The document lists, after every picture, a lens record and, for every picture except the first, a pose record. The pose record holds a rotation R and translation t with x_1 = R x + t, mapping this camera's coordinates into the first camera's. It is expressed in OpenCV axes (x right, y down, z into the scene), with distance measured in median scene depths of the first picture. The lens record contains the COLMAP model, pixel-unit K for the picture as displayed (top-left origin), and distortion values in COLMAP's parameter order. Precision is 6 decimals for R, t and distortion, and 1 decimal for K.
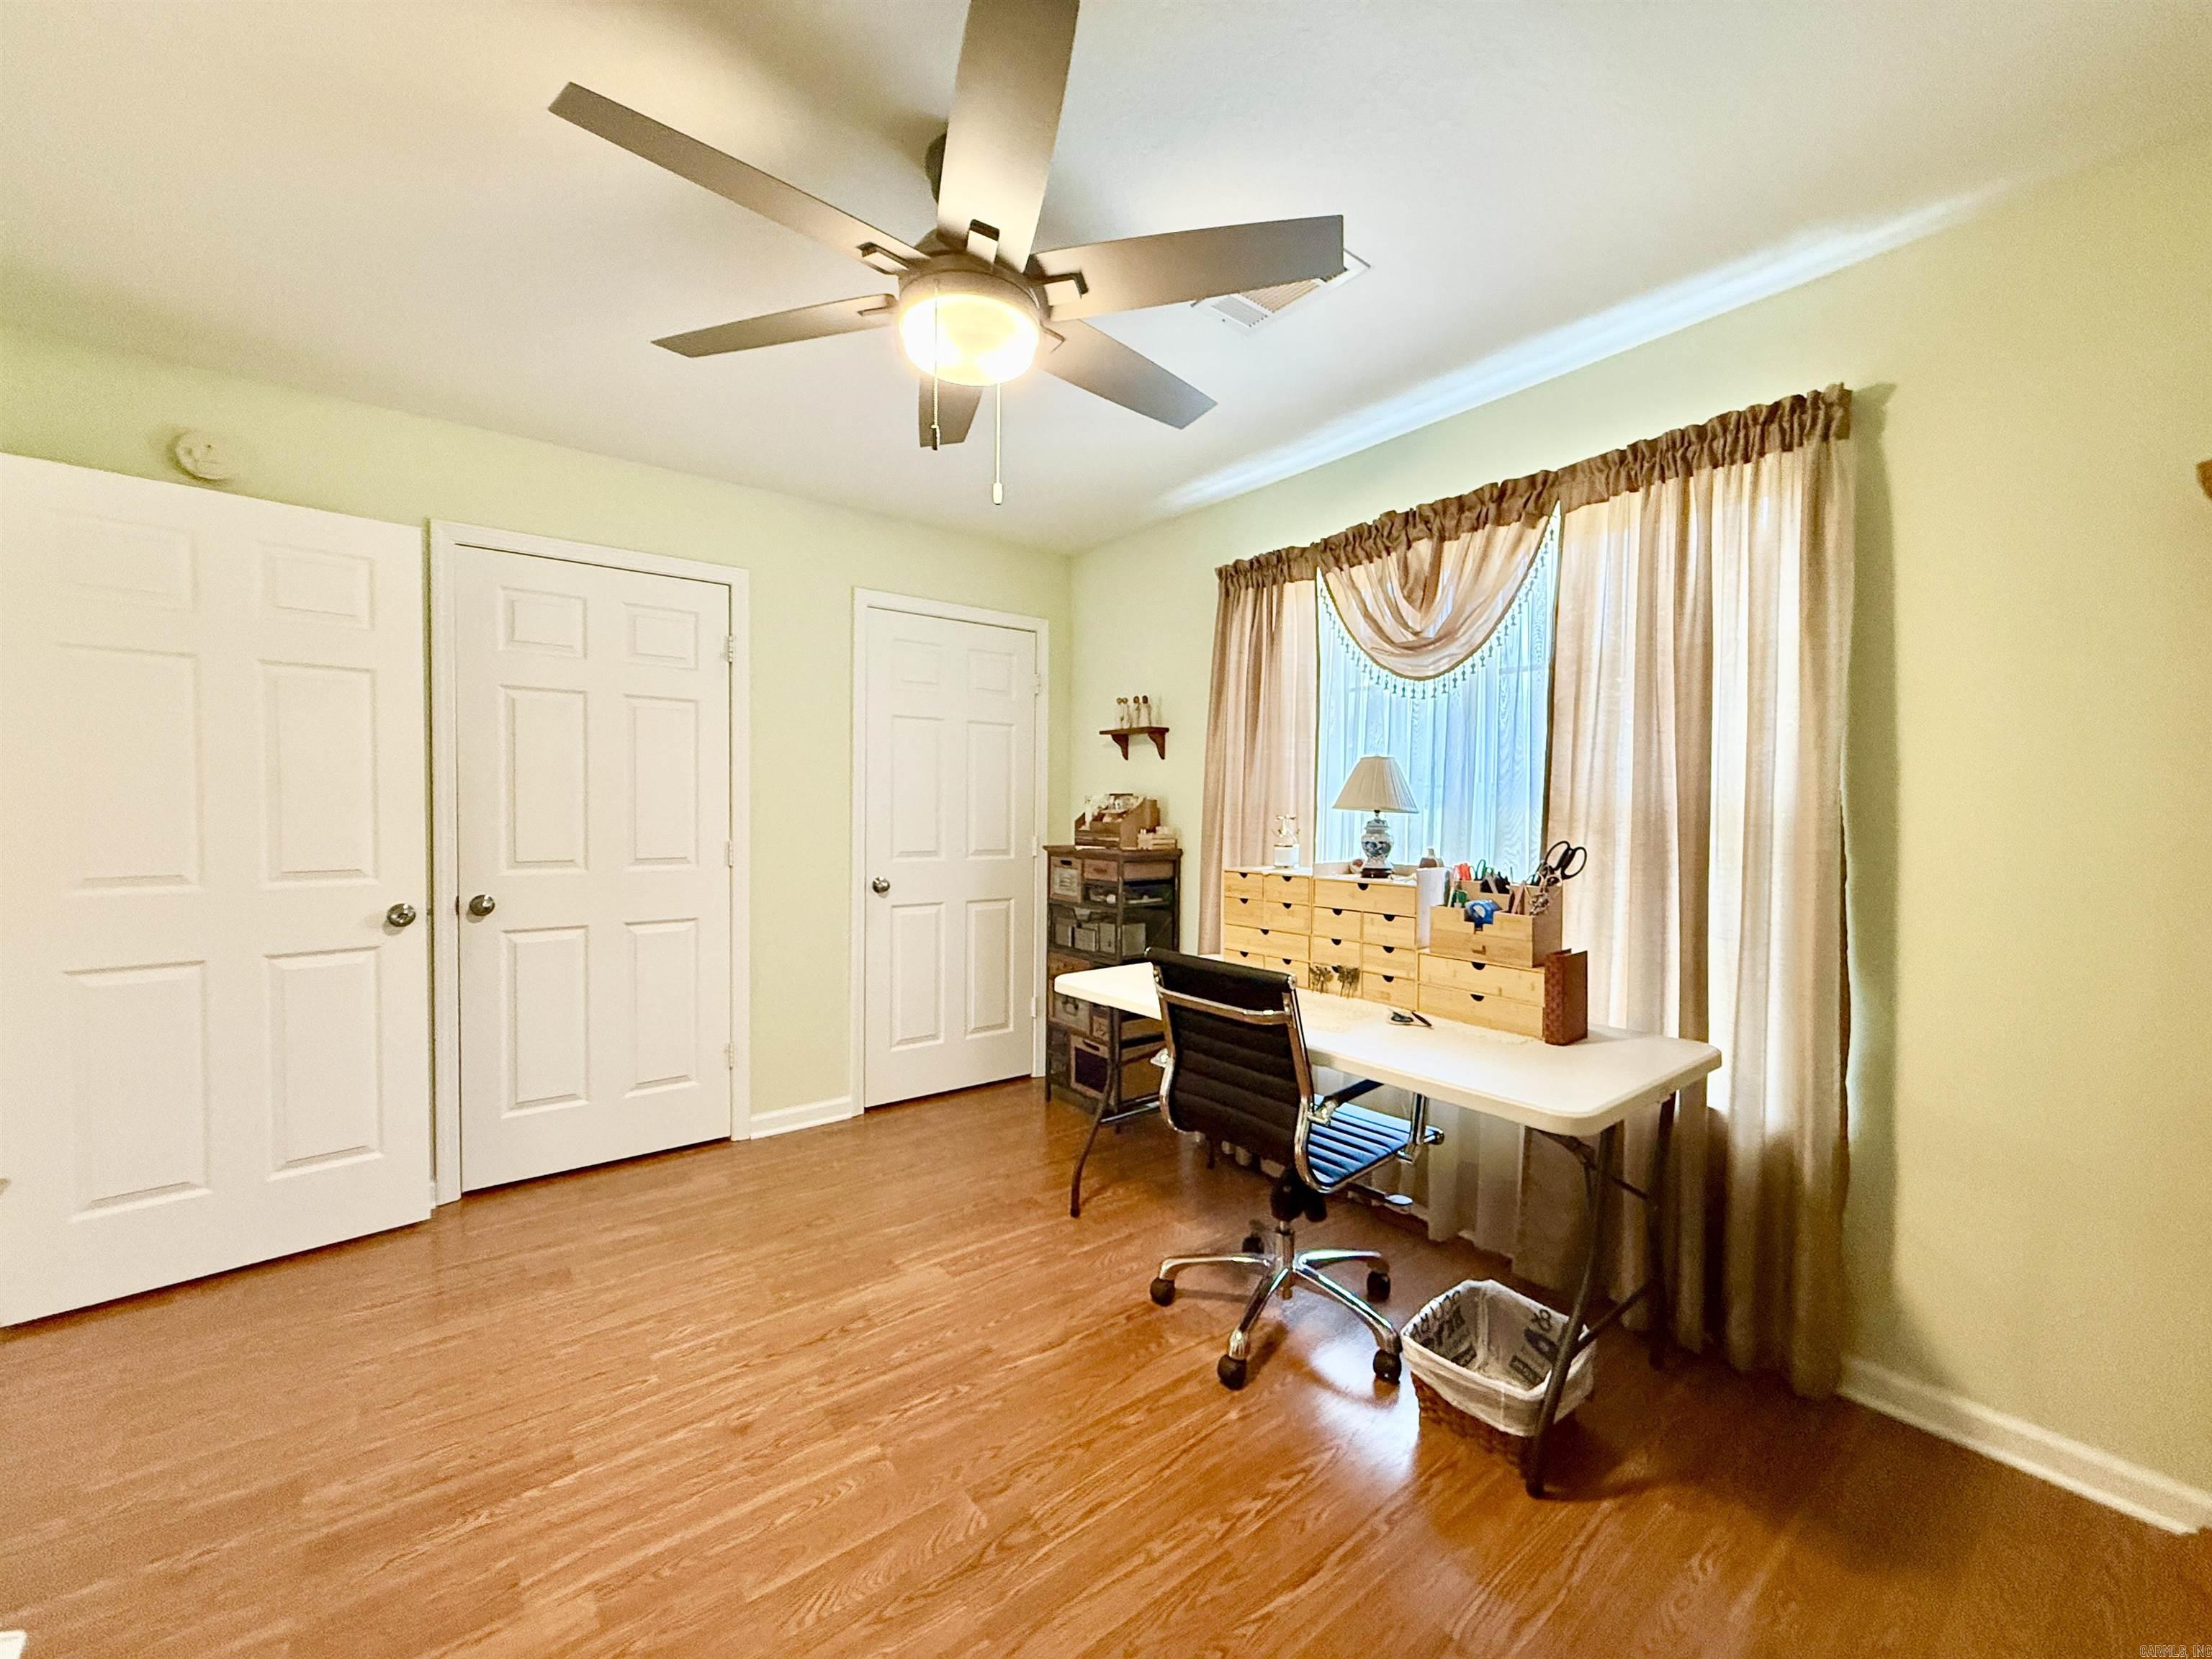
lens RADIAL K [[878.3, 0, 1097.4], [0, 878.3, 827.1], [0, 0, 1]] dist [-0.000644, 0.000174]
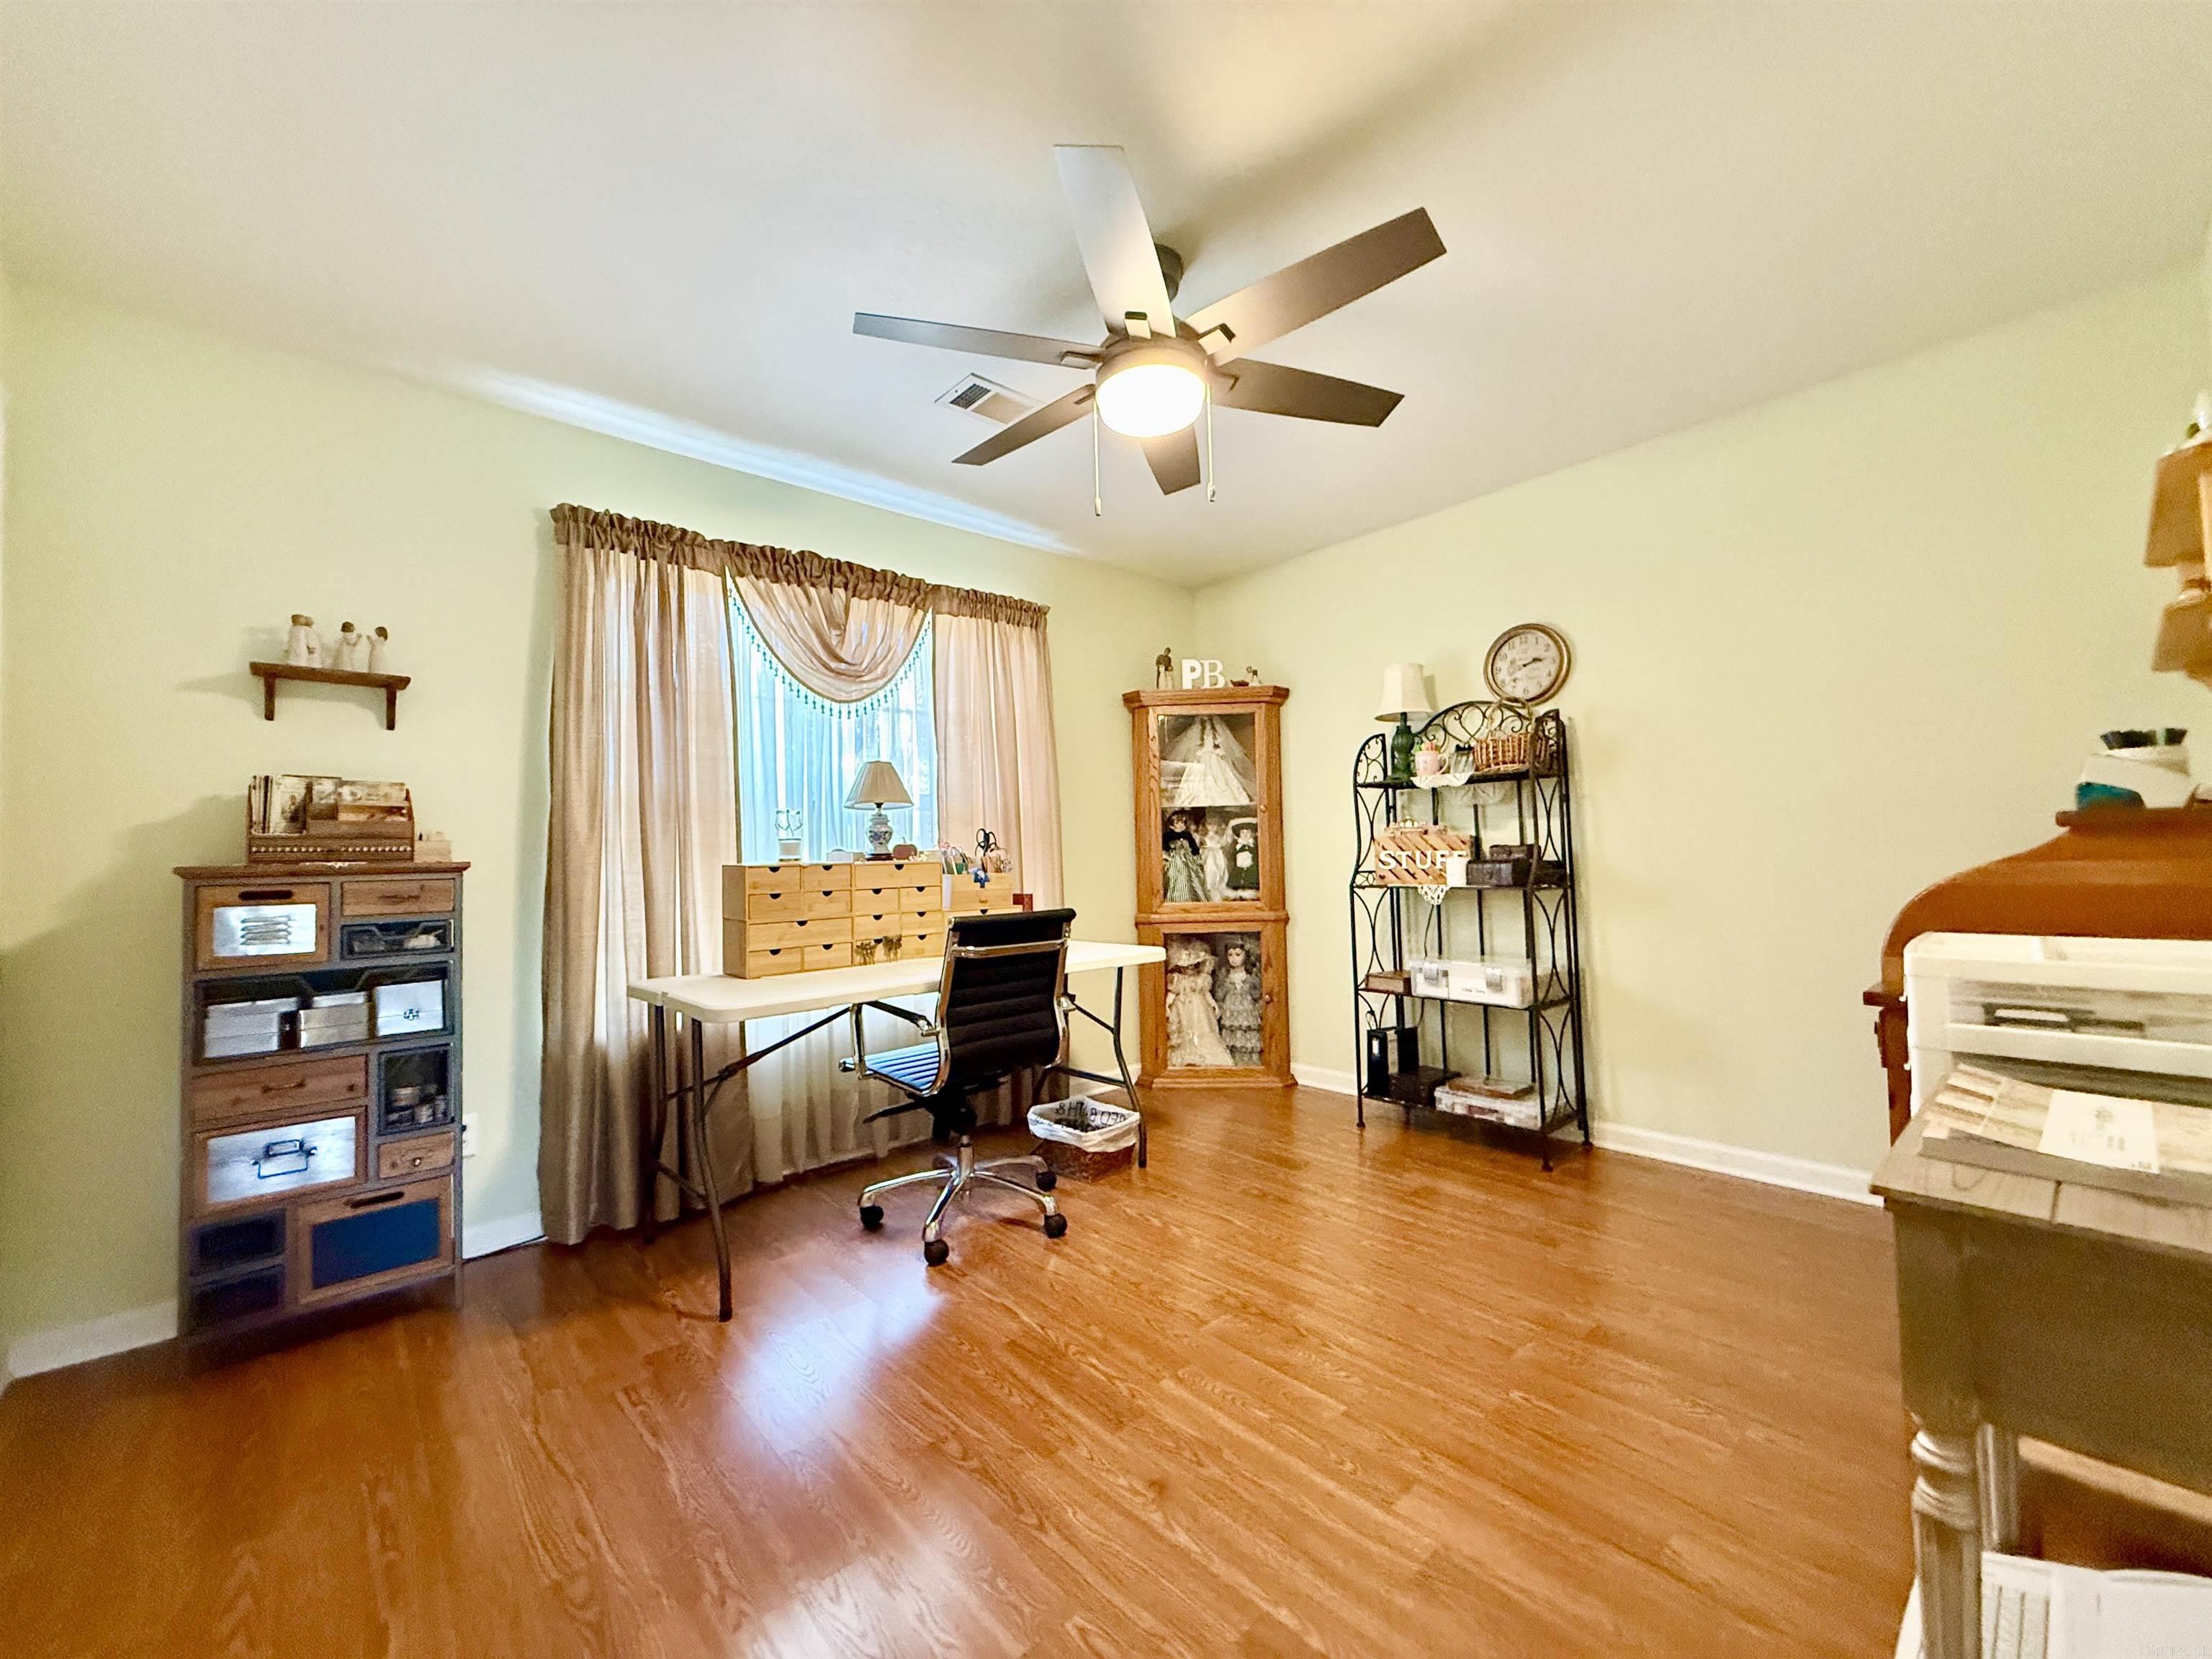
lens RADIAL K [[878.3, 0, 1100.8], [0, 878.3, 830.8], [0, 0, 1]] dist [-0.000644, 0.000174]
pose [[-0.074030, 0.028450, 0.996850, -0.913787], [0.051869, 0.998350, -0.024641, 0.060866], [-0.995906, 0.049882, -0.075384, 0.794783]]
